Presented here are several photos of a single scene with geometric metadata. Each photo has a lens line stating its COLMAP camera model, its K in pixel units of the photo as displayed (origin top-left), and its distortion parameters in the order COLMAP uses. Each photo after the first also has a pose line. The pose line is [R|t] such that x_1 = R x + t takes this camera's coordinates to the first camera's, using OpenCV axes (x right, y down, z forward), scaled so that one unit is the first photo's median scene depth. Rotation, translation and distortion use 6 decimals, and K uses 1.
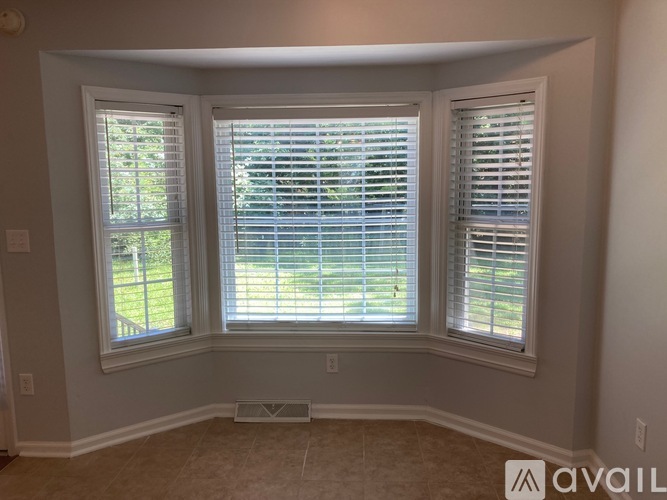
lens RADIAL K [[541.7, 0, 336.3], [0, 541.7, 249.7], [0, 0, 1]] dist [0.024388, -0.029848]
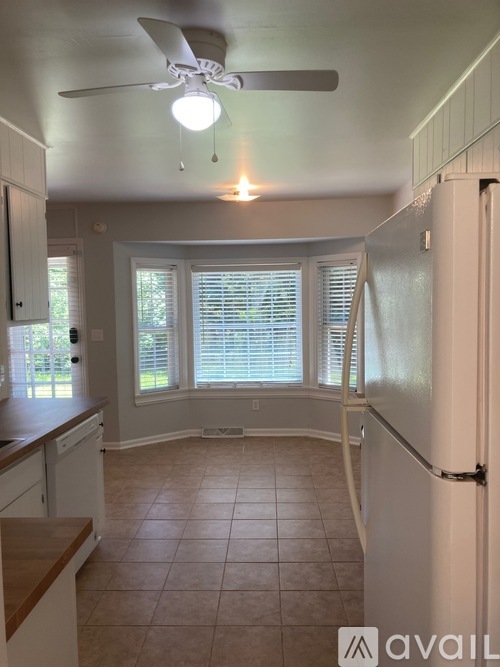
lens RADIAL K [[541.7, 0, 248.7], [0, 541.7, 334.8], [0, 0, 1]] dist [0.024388, -0.029848]
pose [[0.999896, -0.007595, 0.012220, -0.053751], [0.008409, 0.997648, -0.068026, 0.104239], [-0.011675, 0.068121, 0.997609, -0.844351]]
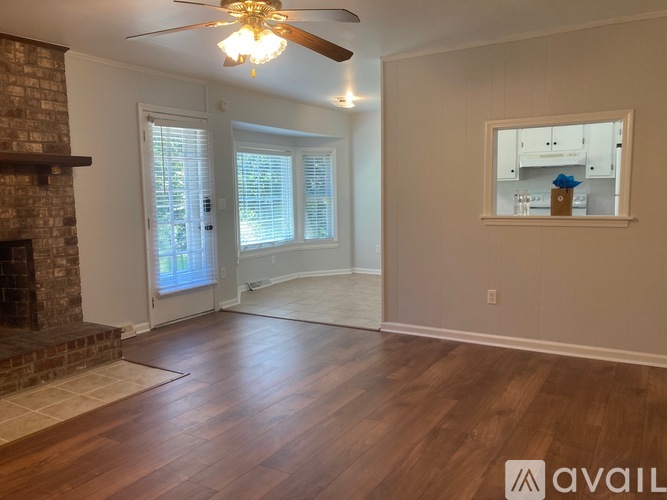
lens RADIAL K [[541.7, 0, 333.3], [0, 541.7, 250.3], [0, 0, 1]] dist [0.024388, -0.029848]
pose [[0.473093, -0.093477, 0.876040, -2.005375], [0.136666, 0.990105, 0.031844, 0.137489], [-0.870348, 0.104660, 0.481187, -0.358466]]
